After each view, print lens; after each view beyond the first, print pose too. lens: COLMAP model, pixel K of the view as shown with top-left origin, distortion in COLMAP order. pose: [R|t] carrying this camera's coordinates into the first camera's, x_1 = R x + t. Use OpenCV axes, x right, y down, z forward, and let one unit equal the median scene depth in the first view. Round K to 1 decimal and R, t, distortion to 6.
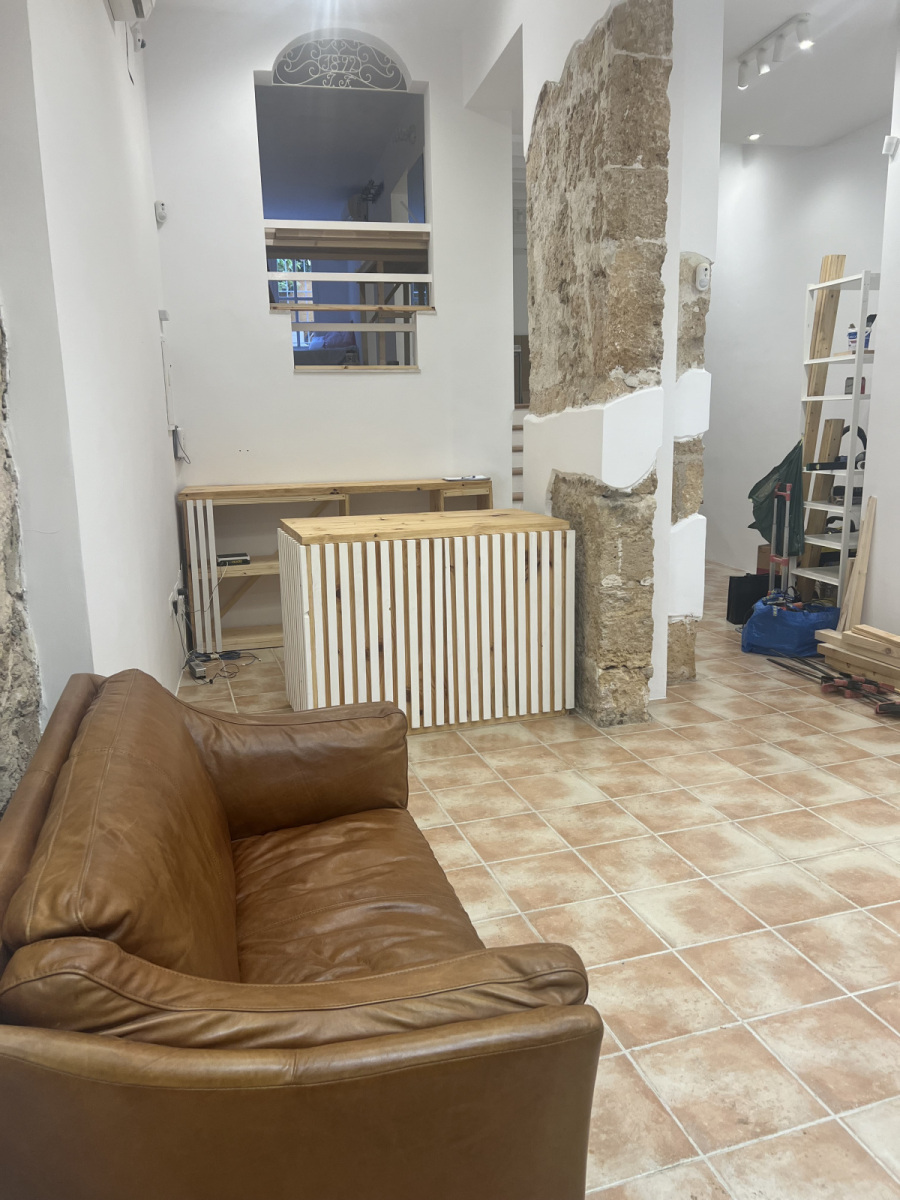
lens RADIAL K [[901.8, 0, 451.9], [0, 901.8, 601.5], [0, 0, 1]] dist [0.053778, -0.060155]
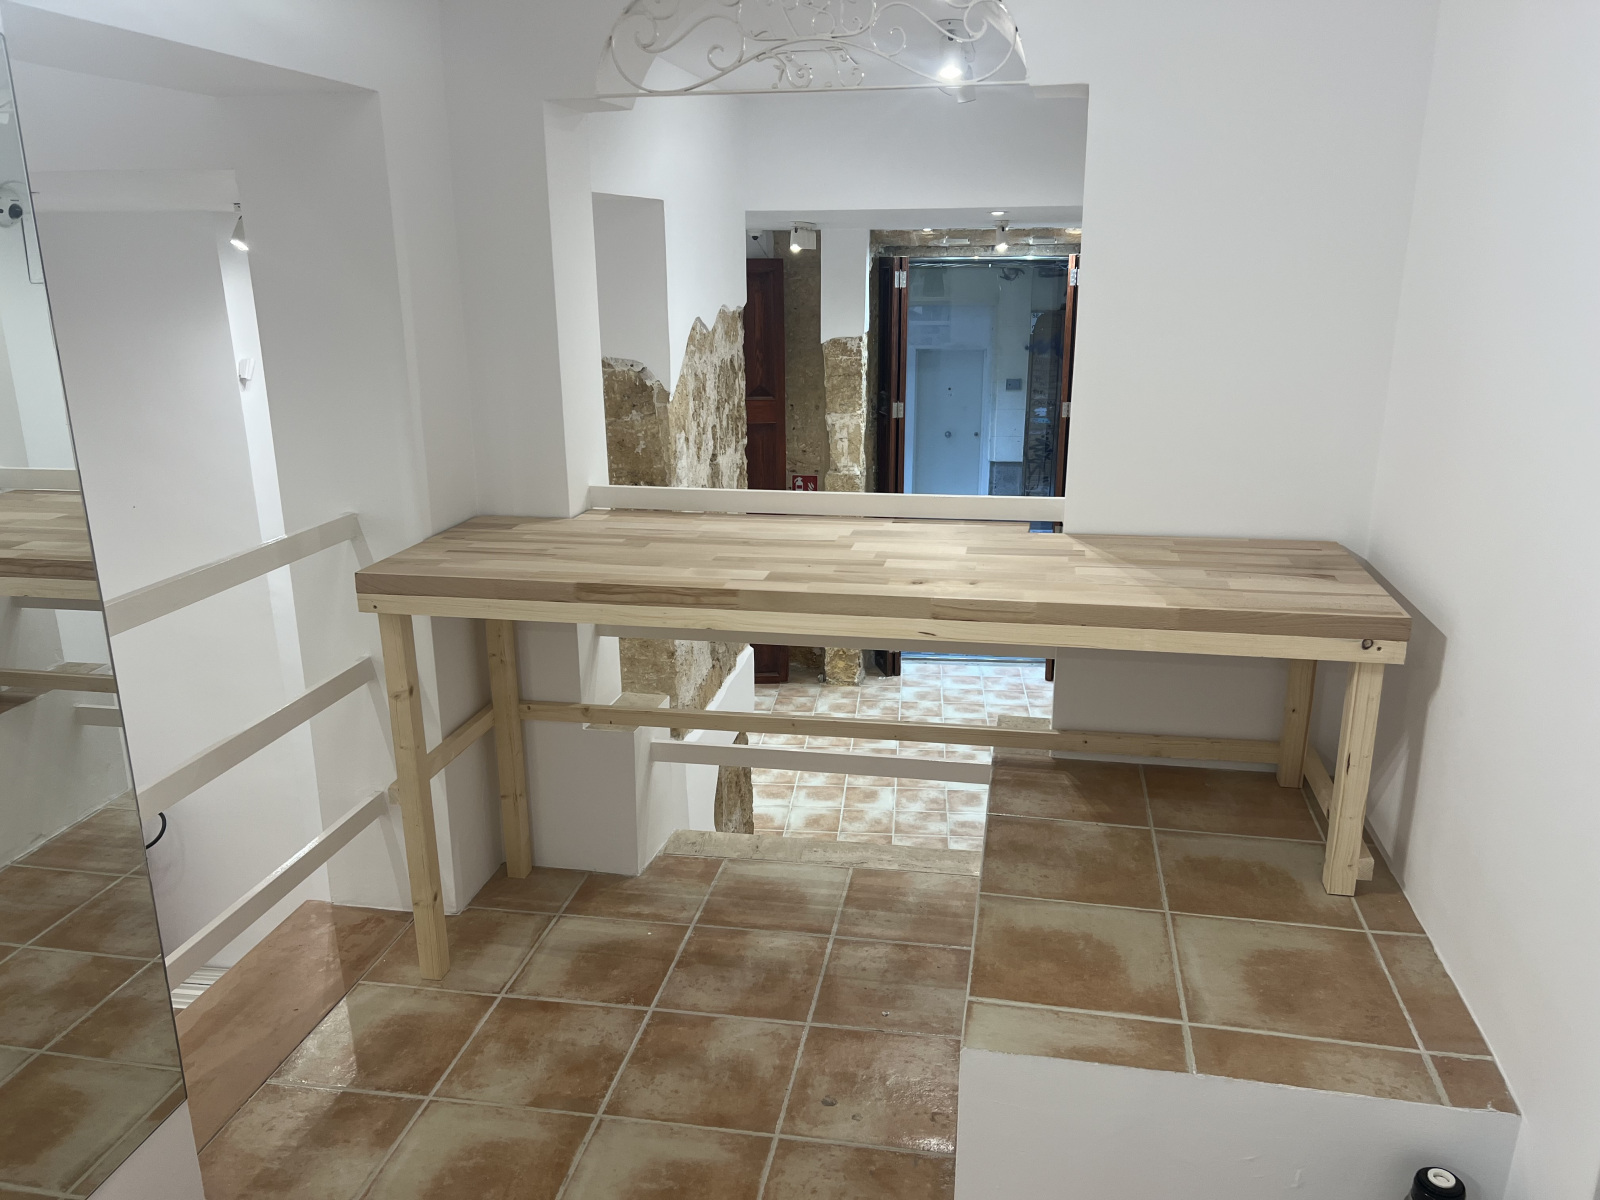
lens RADIAL K [[1202.5, 0, 809.0], [0, 1202.5, 626.6], [0, 0, 1]] dist [0.053778, -0.060155]
pose [[-0.918418, -0.090498, 0.385123, -0.638970], [0.107098, 0.880259, 0.462249, -1.299201], [-0.380840, 0.465783, -0.798753, 3.075561]]
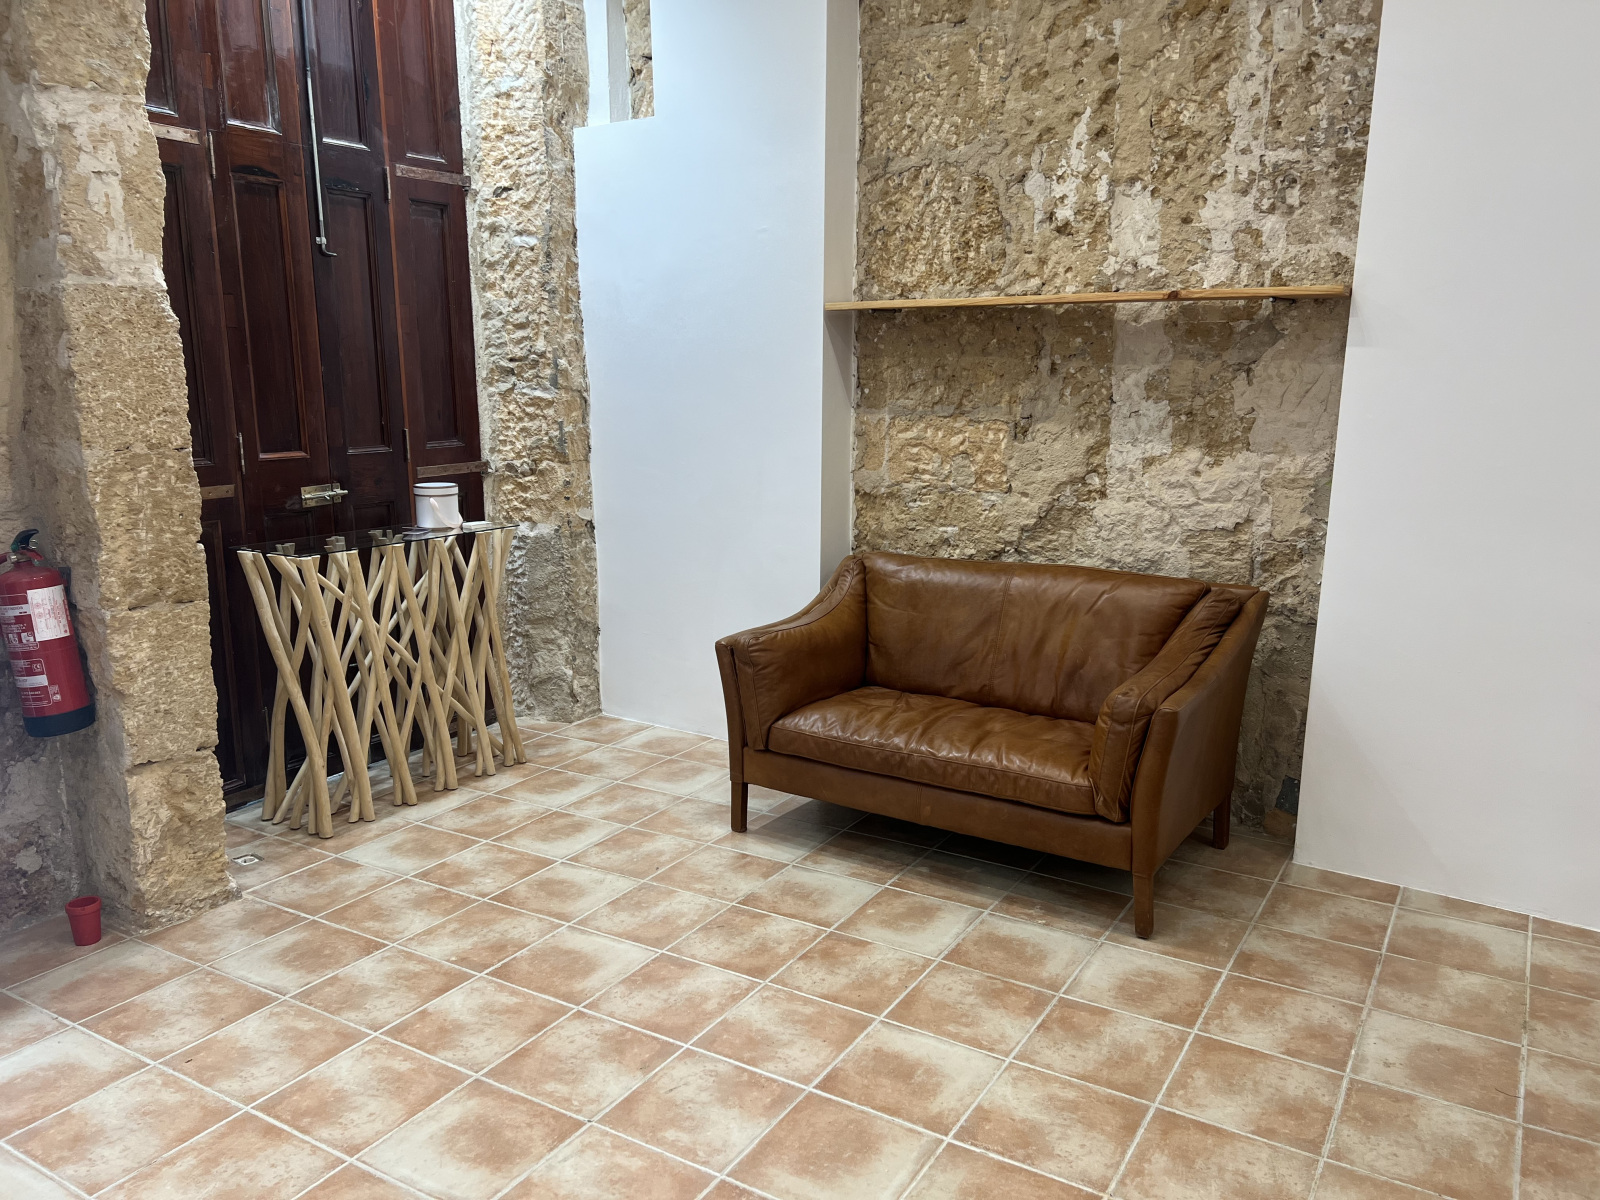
lens RADIAL K [[1202.5, 0, 817.8], [0, 1202.5, 612.7], [0, 0, 1]] dist [0.053778, -0.060155]
pose [[-0.751194, 0.155550, -0.641492, 0.870774], [-0.120810, 0.923022, 0.365287, -0.333056], [0.648932, 0.351900, -0.674577, 1.463602]]
